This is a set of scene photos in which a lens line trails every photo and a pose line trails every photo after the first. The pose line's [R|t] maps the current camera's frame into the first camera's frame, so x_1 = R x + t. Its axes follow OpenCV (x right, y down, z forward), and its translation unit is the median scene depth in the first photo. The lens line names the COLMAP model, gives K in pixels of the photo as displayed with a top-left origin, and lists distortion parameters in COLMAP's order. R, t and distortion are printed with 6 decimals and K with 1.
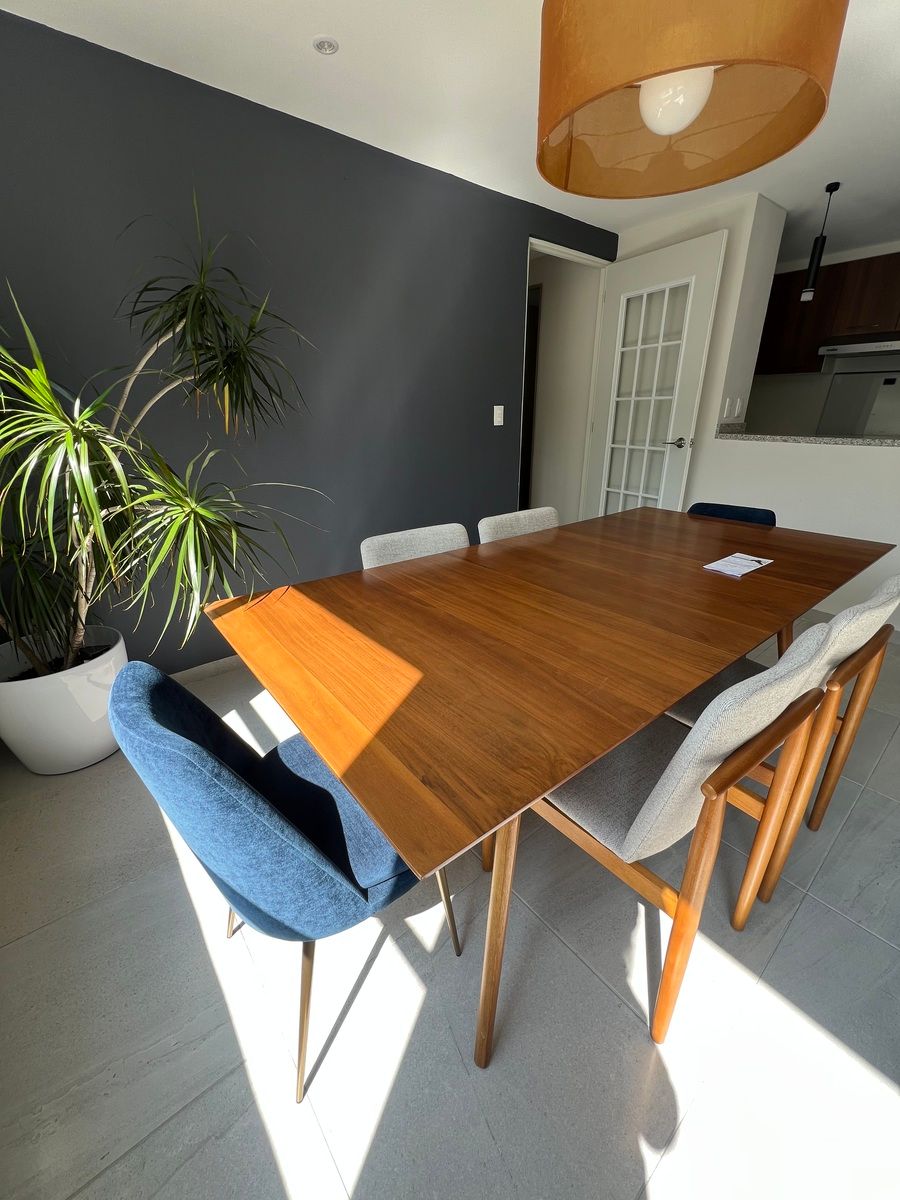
lens RADIAL K [[477.7, 0, 450.7], [0, 477.7, 596.2], [0, 0, 1]] dist [-0.002810, 0.000234]
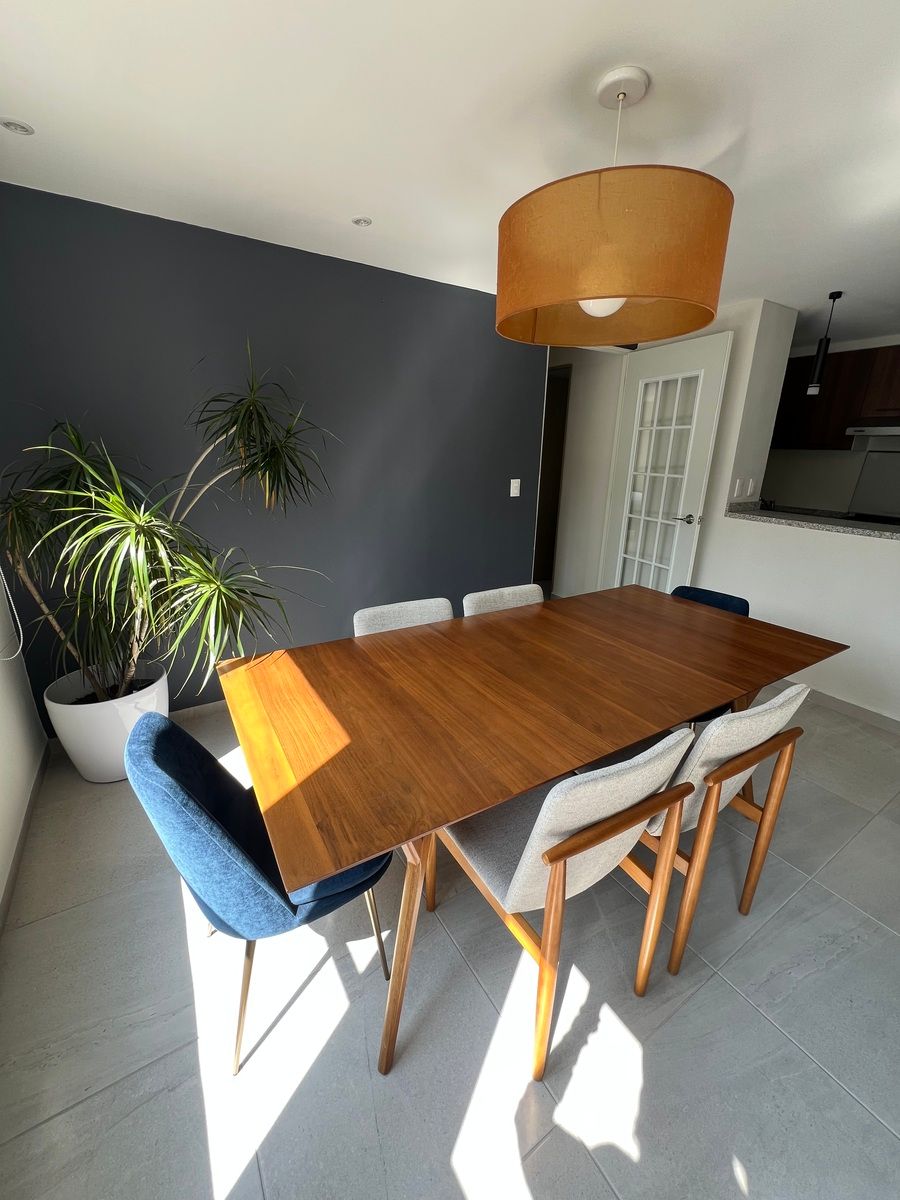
lens RADIAL K [[479.3, 0, 451.0], [0, 479.3, 596.6], [0, 0, 1]] dist [-0.004204, 0.000579]
pose [[0.991739, 0.062822, -0.111833, 0.224273], [-0.070690, 0.995189, -0.067836, -0.109387], [0.107033, 0.075181, 0.991409, -0.205721]]
